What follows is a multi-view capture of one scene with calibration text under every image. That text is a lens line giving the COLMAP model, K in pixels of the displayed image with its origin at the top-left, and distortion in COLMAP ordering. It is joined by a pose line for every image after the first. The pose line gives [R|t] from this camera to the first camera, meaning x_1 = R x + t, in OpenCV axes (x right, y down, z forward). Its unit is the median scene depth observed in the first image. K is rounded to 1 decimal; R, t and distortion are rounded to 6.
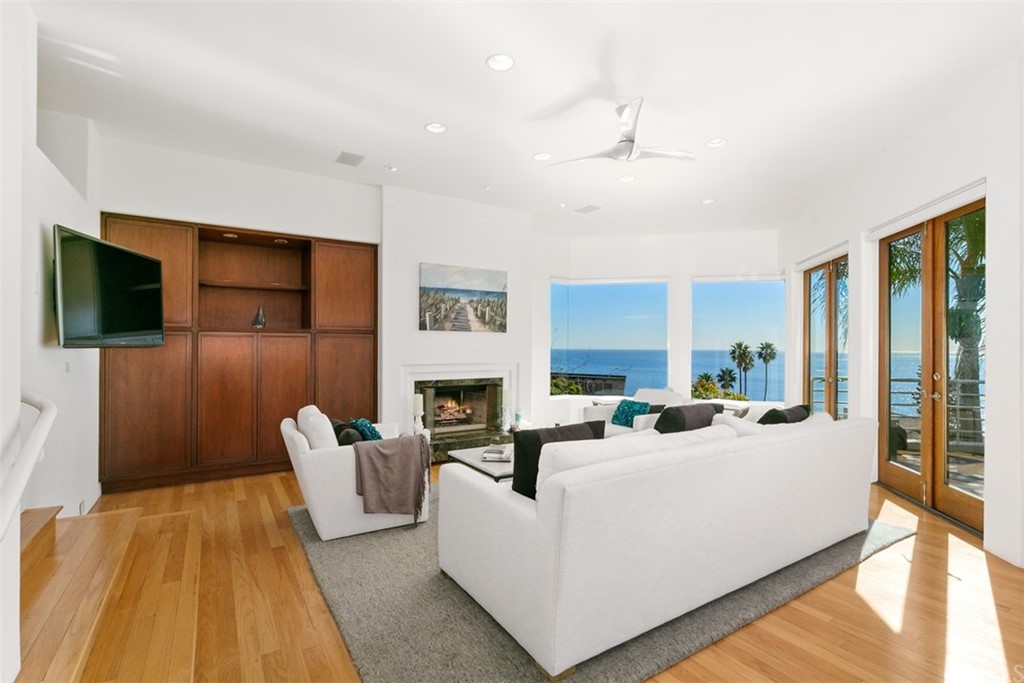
lens RADIAL K [[470.4, 0, 507.8], [0, 470.4, 344.5], [0, 0, 1]] dist [-0.000975, -0.000271]
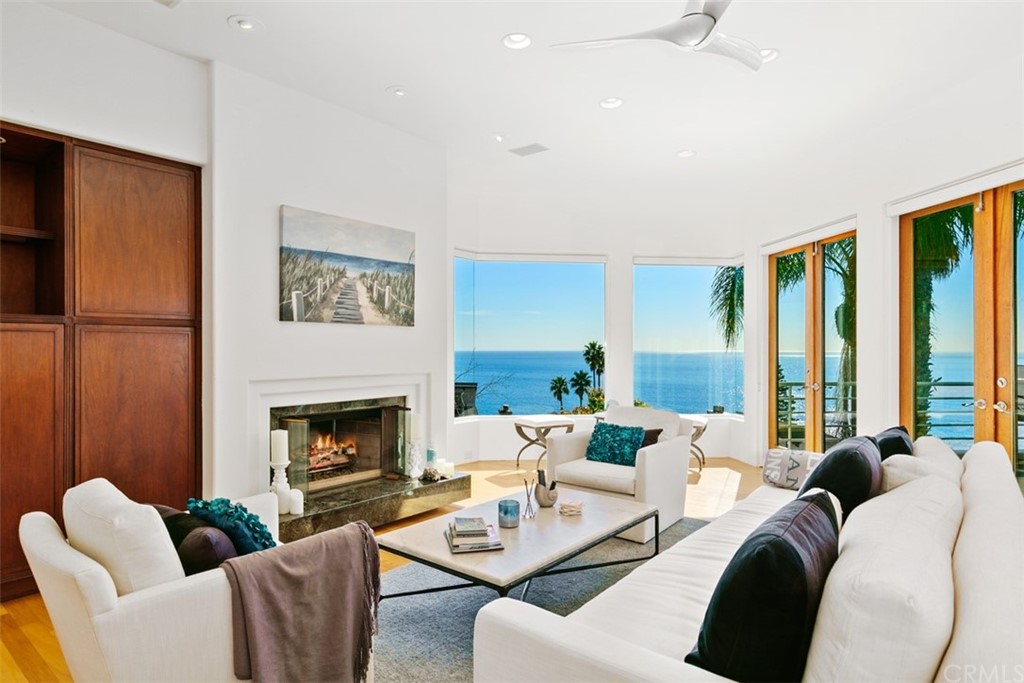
lens RADIAL K [[574.4, 0, 509.6], [0, 574.4, 348.9], [0, 0, 1]] dist [-0.003099, -0.001353]
pose [[0.948456, -0.005230, 0.316864, -0.121266], [0.003111, 0.999969, 0.007191, 0.000089], [-0.316892, -0.005834, 0.948444, 0.195363]]
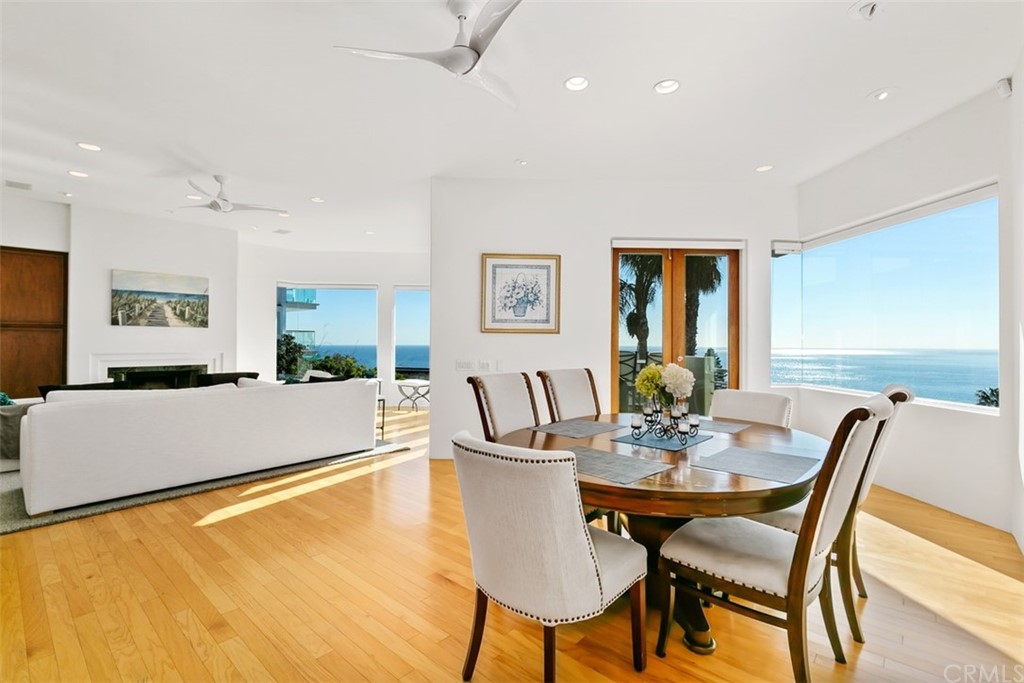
lens RADIAL K [[470.4, 0, 512.0], [0, 470.4, 340.9], [0, 0, 1]] dist [-0.000975, -0.000271]
pose [[0.964523, -0.001648, 0.263994, 0.410896], [0.002607, 0.999991, -0.003284, 0.014028], [-0.263986, 0.003856, 0.964519, -0.368282]]
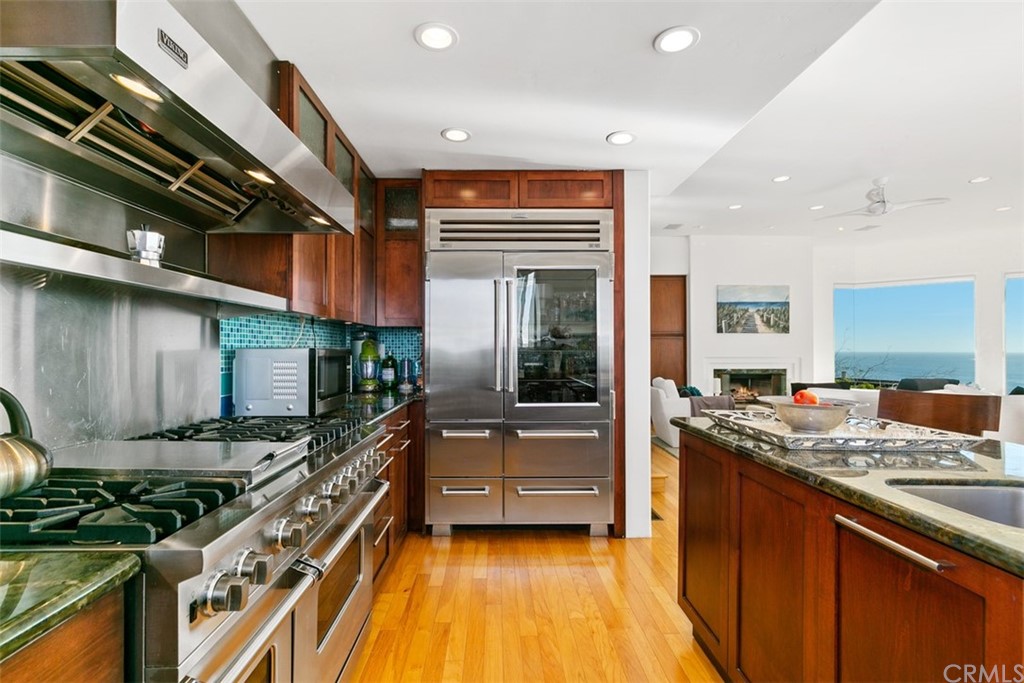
lens RADIAL K [[470.4, 0, 507.8], [0, 470.4, 343.0], [0, 0, 1]] dist [-0.000975, -0.000271]
pose [[0.851506, -0.009551, -0.524258, 0.014370], [0.004151, 0.999926, -0.011475, 0.011225], [0.524328, 0.007595, 0.851482, -0.451005]]
